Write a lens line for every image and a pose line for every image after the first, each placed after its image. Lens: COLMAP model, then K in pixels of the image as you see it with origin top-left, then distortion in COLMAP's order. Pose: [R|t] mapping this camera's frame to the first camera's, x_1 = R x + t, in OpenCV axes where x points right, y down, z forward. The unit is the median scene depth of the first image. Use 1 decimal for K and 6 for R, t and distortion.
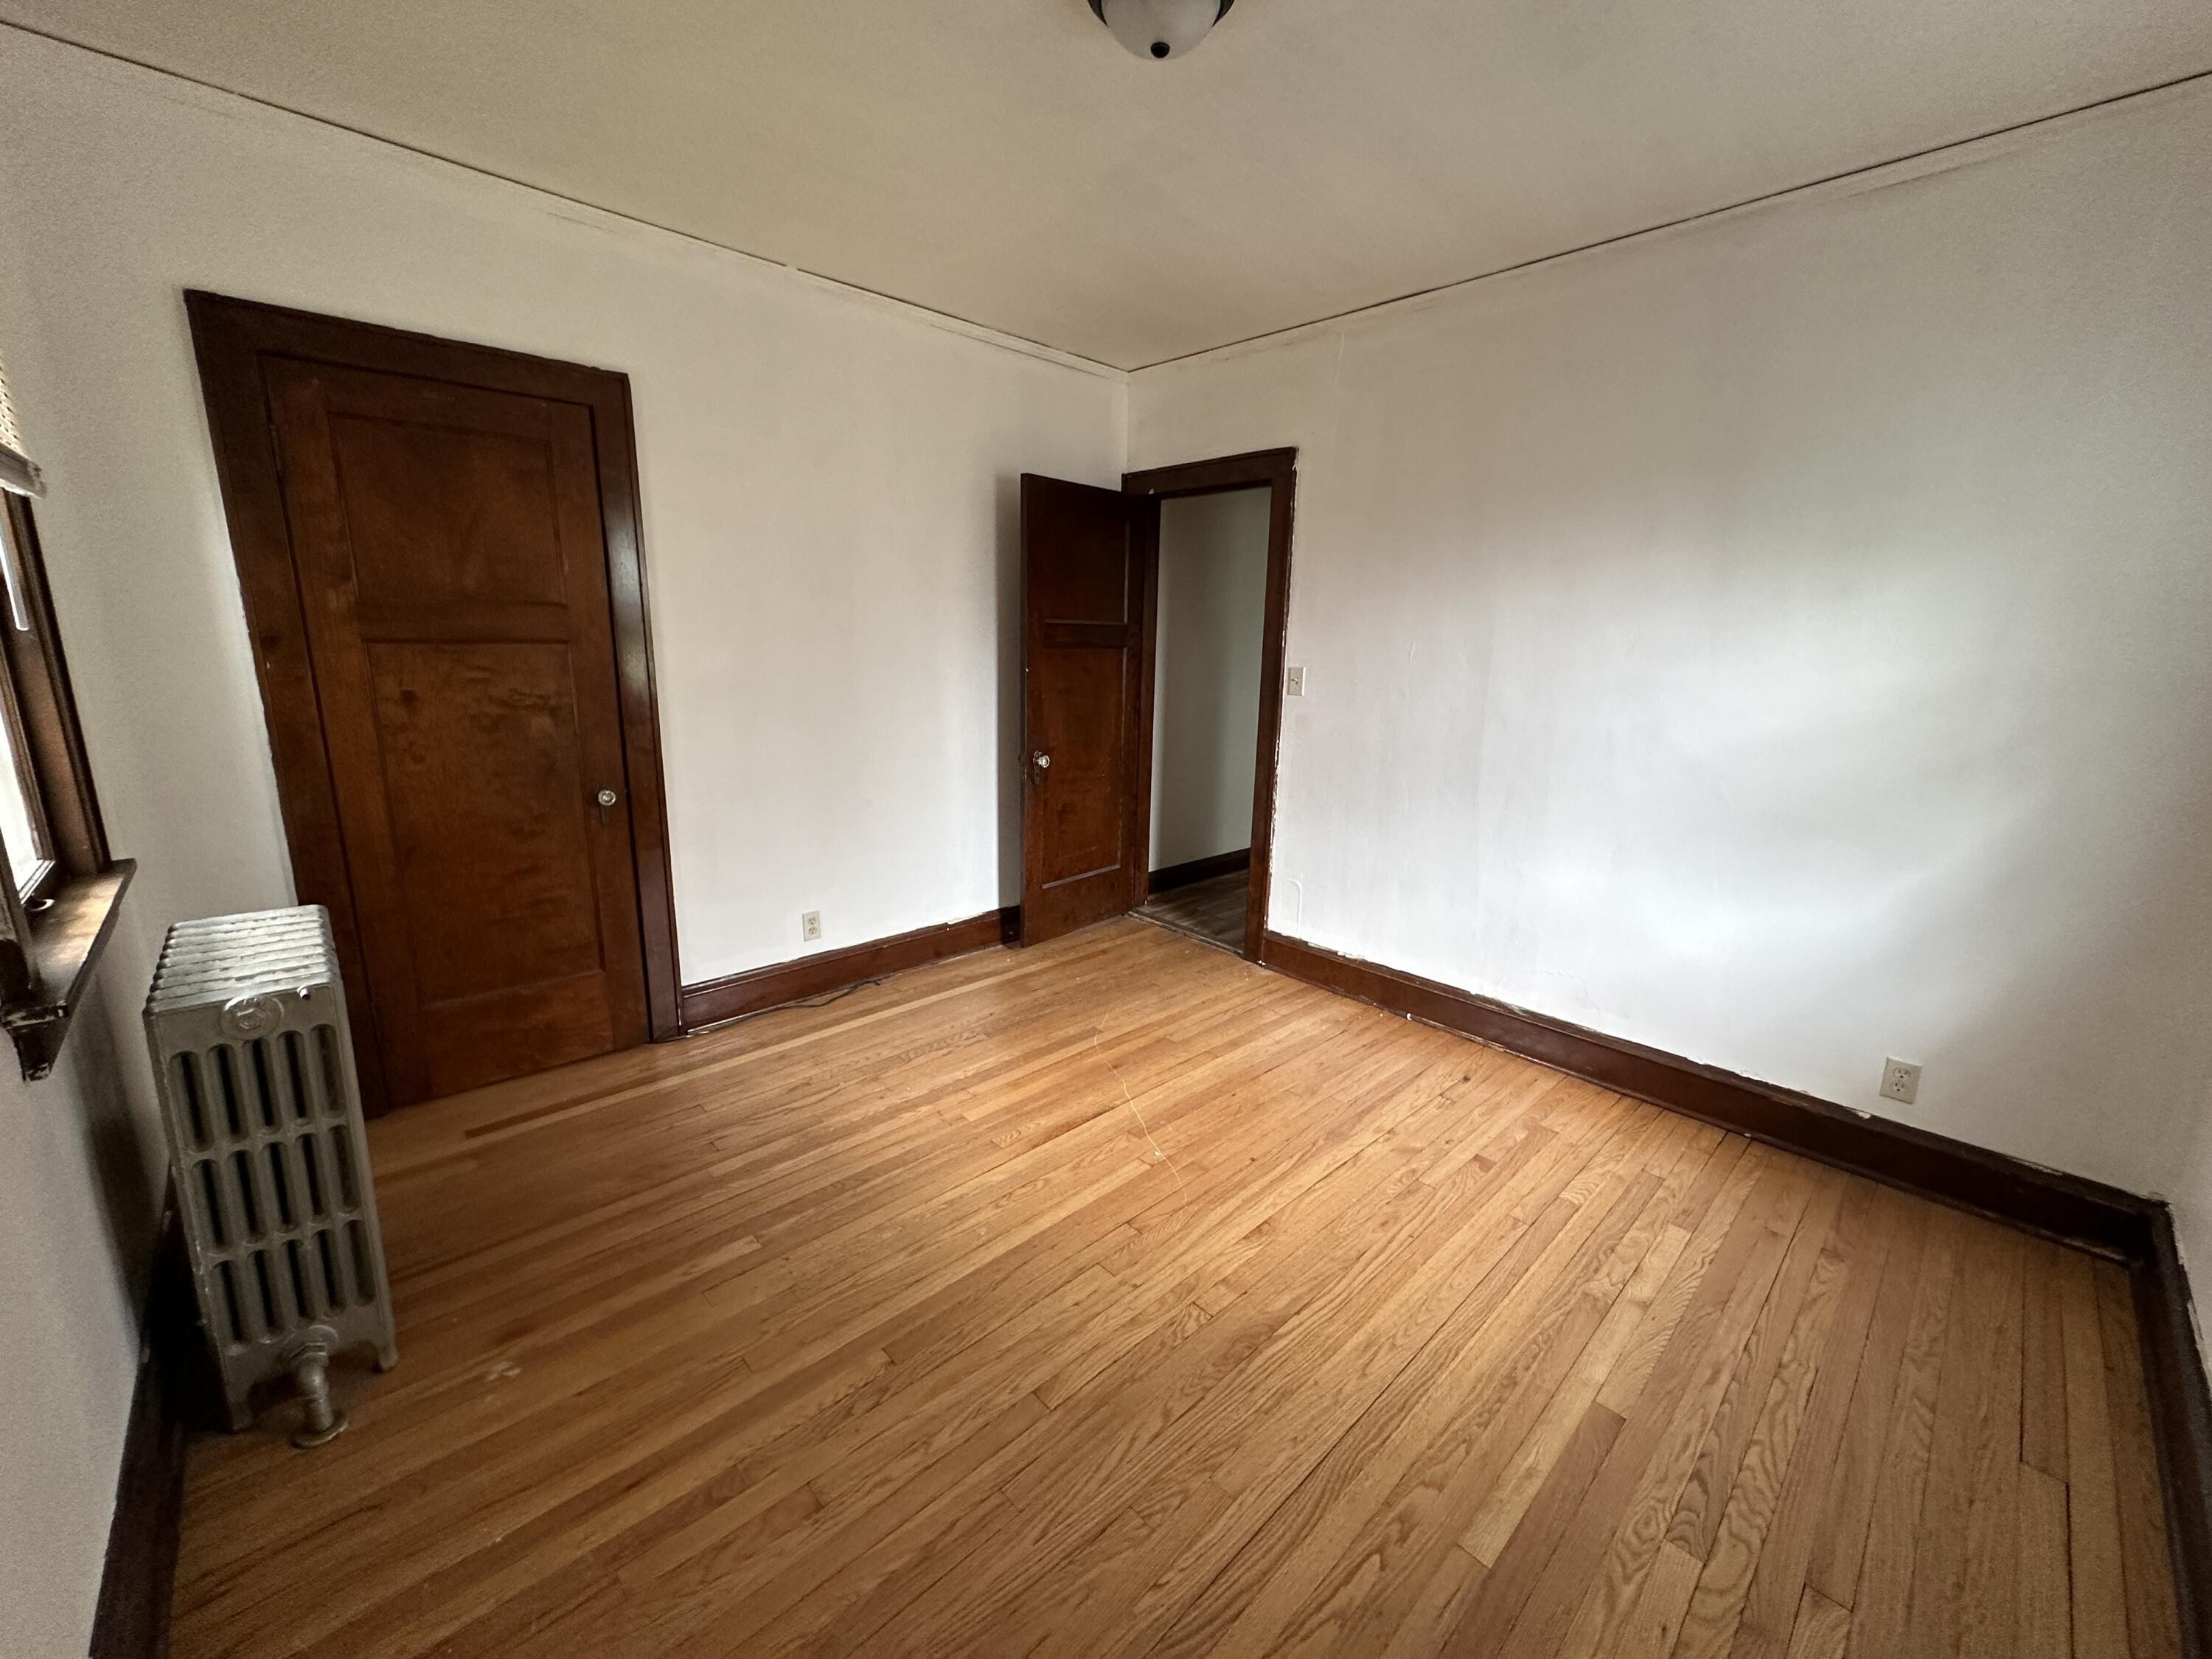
lens RADIAL K [[878.8, 0, 1105.1], [0, 878.8, 827.4], [0, 0, 1]] dist [-0.002362, -0.000037]
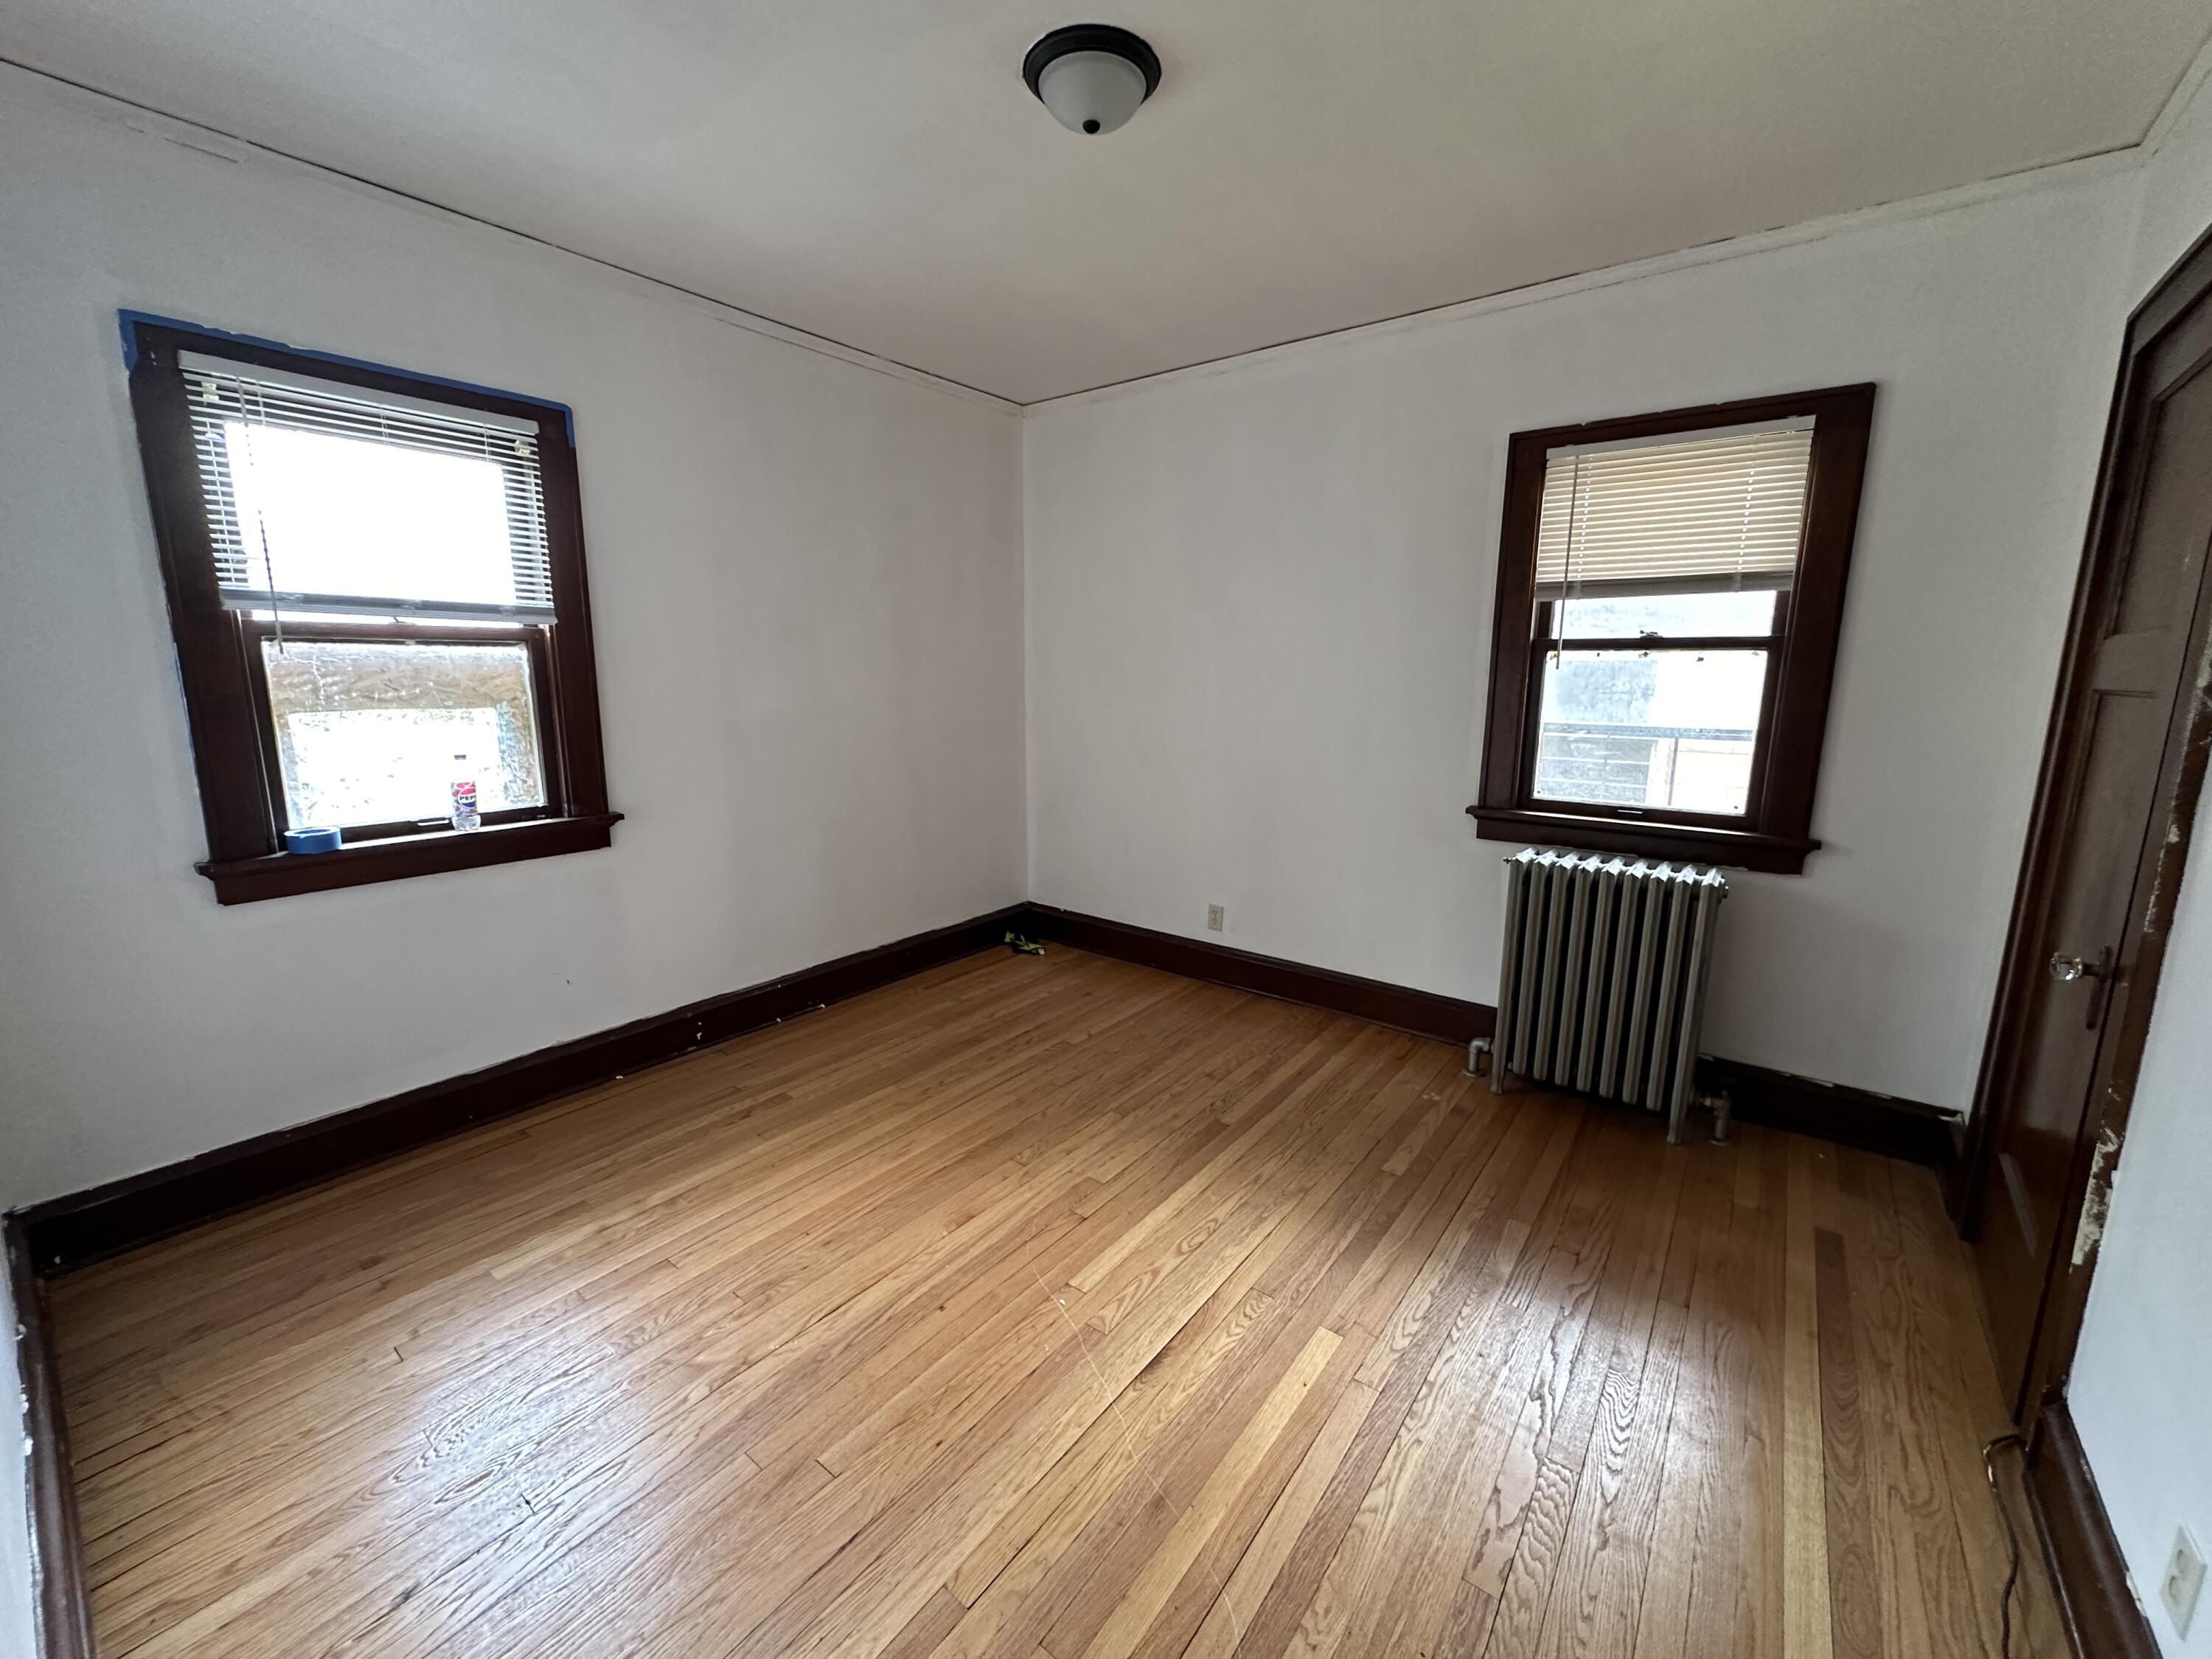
lens RADIAL K [[878.8, 0, 1105.1], [0, 878.8, 827.4], [0, 0, 1]] dist [-0.002362, -0.000037]
pose [[-0.987759, 0.000469, -0.155986, 0.167183], [-0.060102, 0.921643, 0.383356, -0.383534], [0.143943, 0.388038, -0.910333, 1.801732]]
